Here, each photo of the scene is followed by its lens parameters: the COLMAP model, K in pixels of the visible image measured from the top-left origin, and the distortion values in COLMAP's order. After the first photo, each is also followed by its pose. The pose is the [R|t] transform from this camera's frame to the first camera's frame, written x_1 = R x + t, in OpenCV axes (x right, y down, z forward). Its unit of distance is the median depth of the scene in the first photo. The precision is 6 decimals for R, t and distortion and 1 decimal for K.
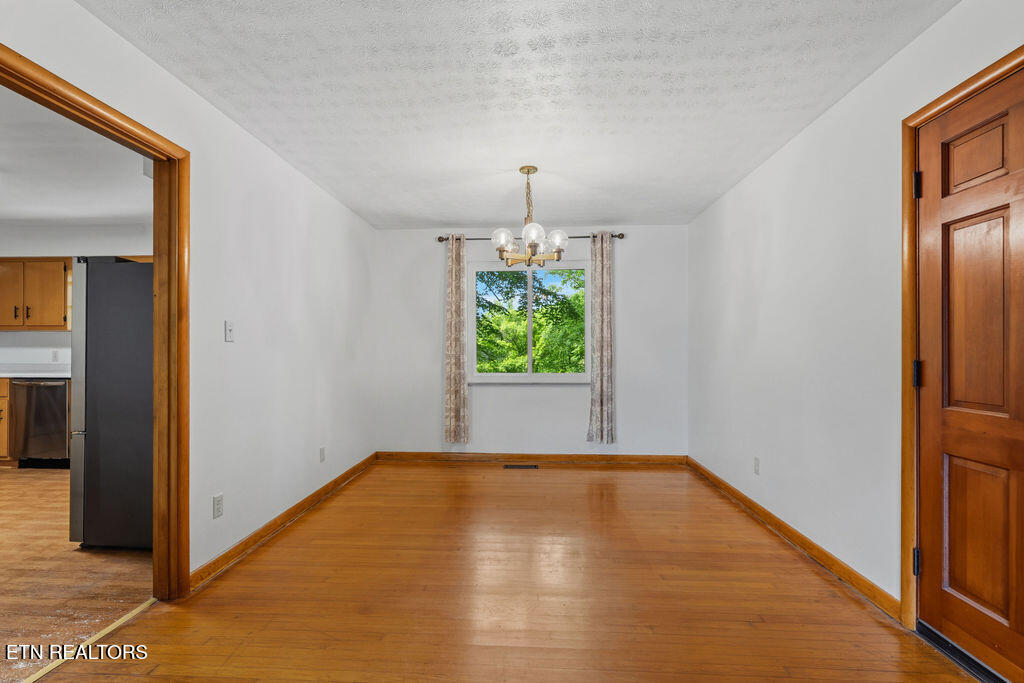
lens RADIAL K [[467.0, 0, 506.7], [0, 467.0, 346.0], [0, 0, 1]] dist [-0.000551, 0.000619]
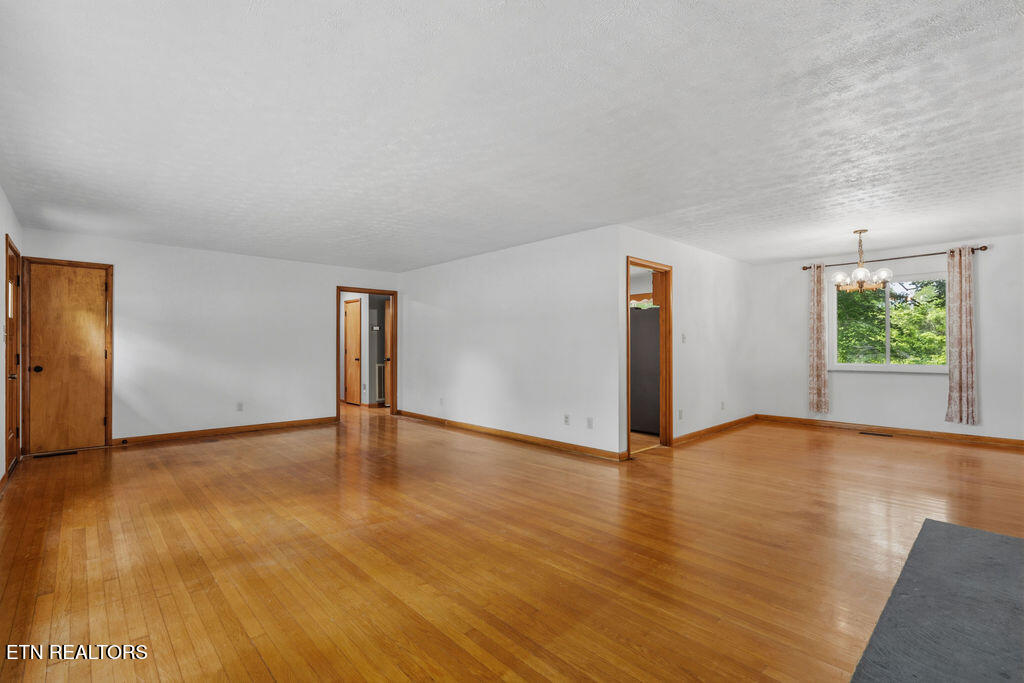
lens RADIAL K [[467.0, 0, 506.7], [0, 467.0, 346.0], [0, 0, 1]] dist [-0.000551, 0.000619]
pose [[0.722225, -0.002339, -0.691655, 0.190293], [0.008982, 0.999942, 0.005997, -0.008800], [0.691600, -0.010543, 0.722204, -0.671093]]
